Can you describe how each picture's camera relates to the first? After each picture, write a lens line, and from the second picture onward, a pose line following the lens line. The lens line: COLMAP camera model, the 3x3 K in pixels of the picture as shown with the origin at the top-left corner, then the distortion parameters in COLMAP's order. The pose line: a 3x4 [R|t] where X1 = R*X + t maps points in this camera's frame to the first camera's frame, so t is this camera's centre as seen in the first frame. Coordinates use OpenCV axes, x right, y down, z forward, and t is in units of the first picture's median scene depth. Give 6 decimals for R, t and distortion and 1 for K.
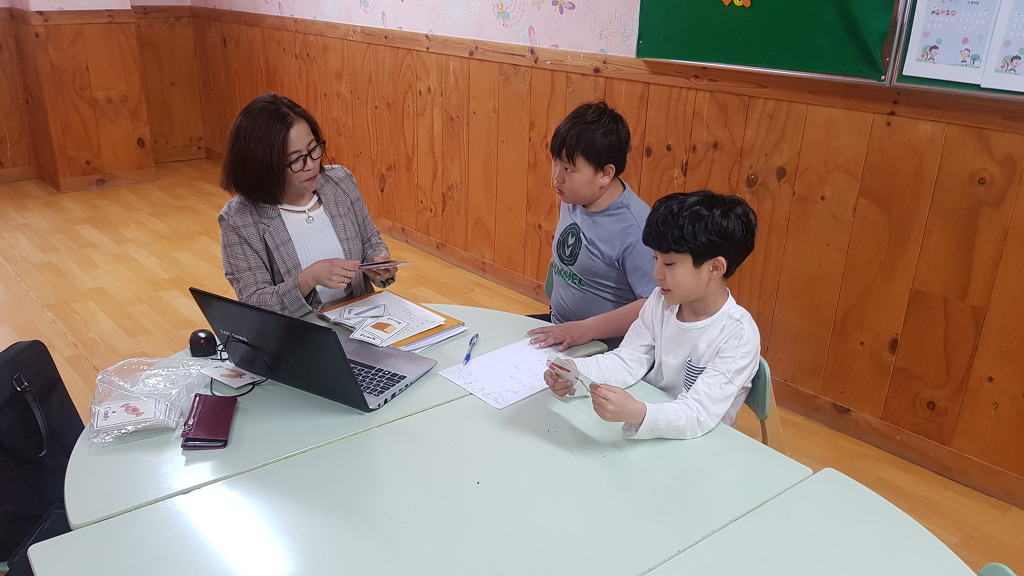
lens RADIAL K [[798.4, 0, 512.0], [0, 798.4, 288.0], [0, 0, 1]] dist [0.083451, -0.162727]
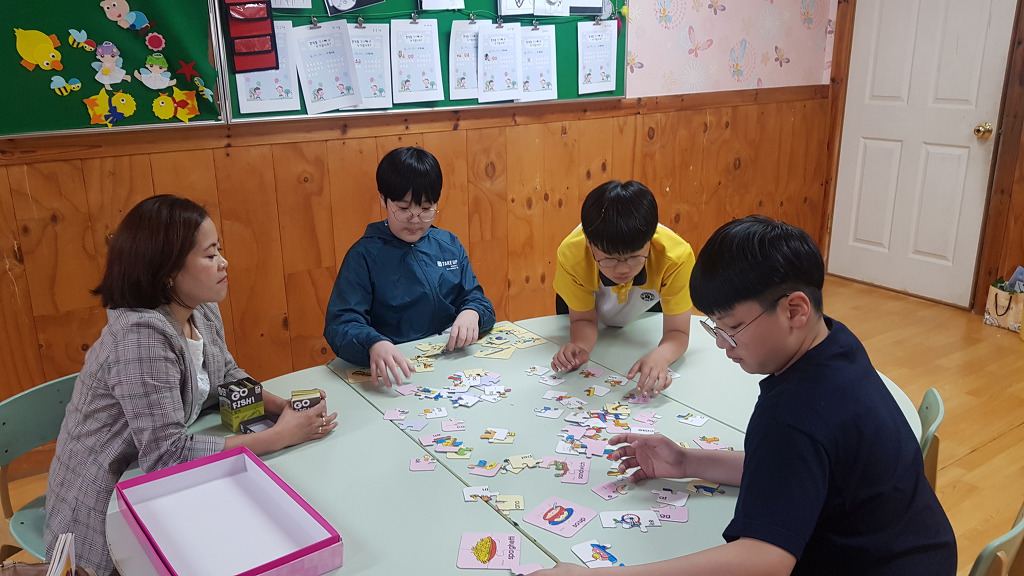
lens RADIAL K [[798.4, 0, 512.0], [0, 798.4, 288.0], [0, 0, 1]] dist [0.083451, -0.162727]
pose [[0.126544, -0.327819, 0.936227, -0.536756], [0.362304, 0.893884, 0.264022, -0.152517], [-0.923430, 0.305789, 0.231885, 0.316350]]
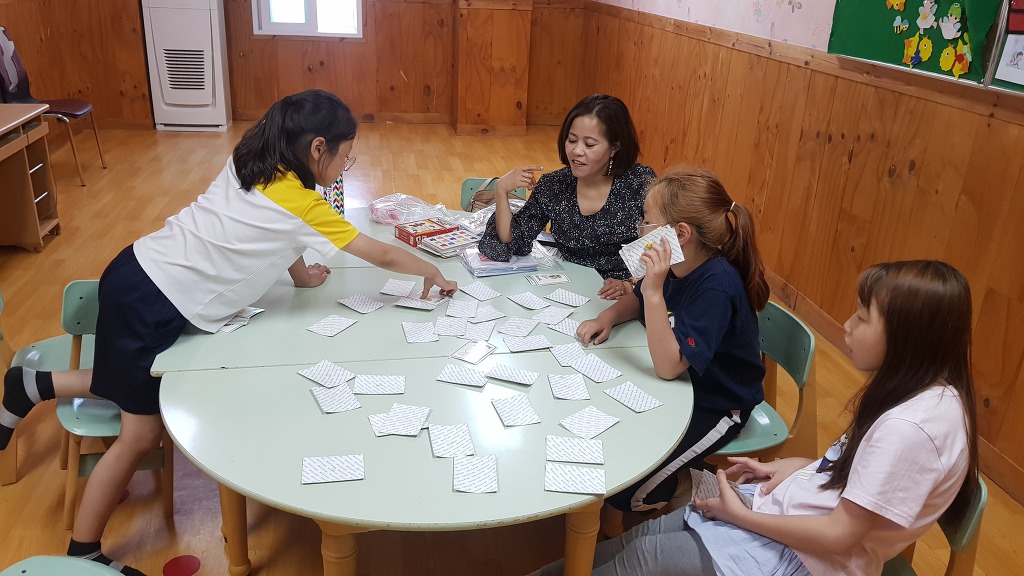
lens RADIAL K [[818.4, 0, 512.0], [0, 818.4, 288.0], [0, 0, 1]] dist [-0.001758, -0.041303]
pose [[0.837322, 0.209116, -0.505135, 0.423652], [-0.212337, 0.975812, 0.051992, 0.064797], [0.503790, 0.063725, 0.861473, -0.171441]]
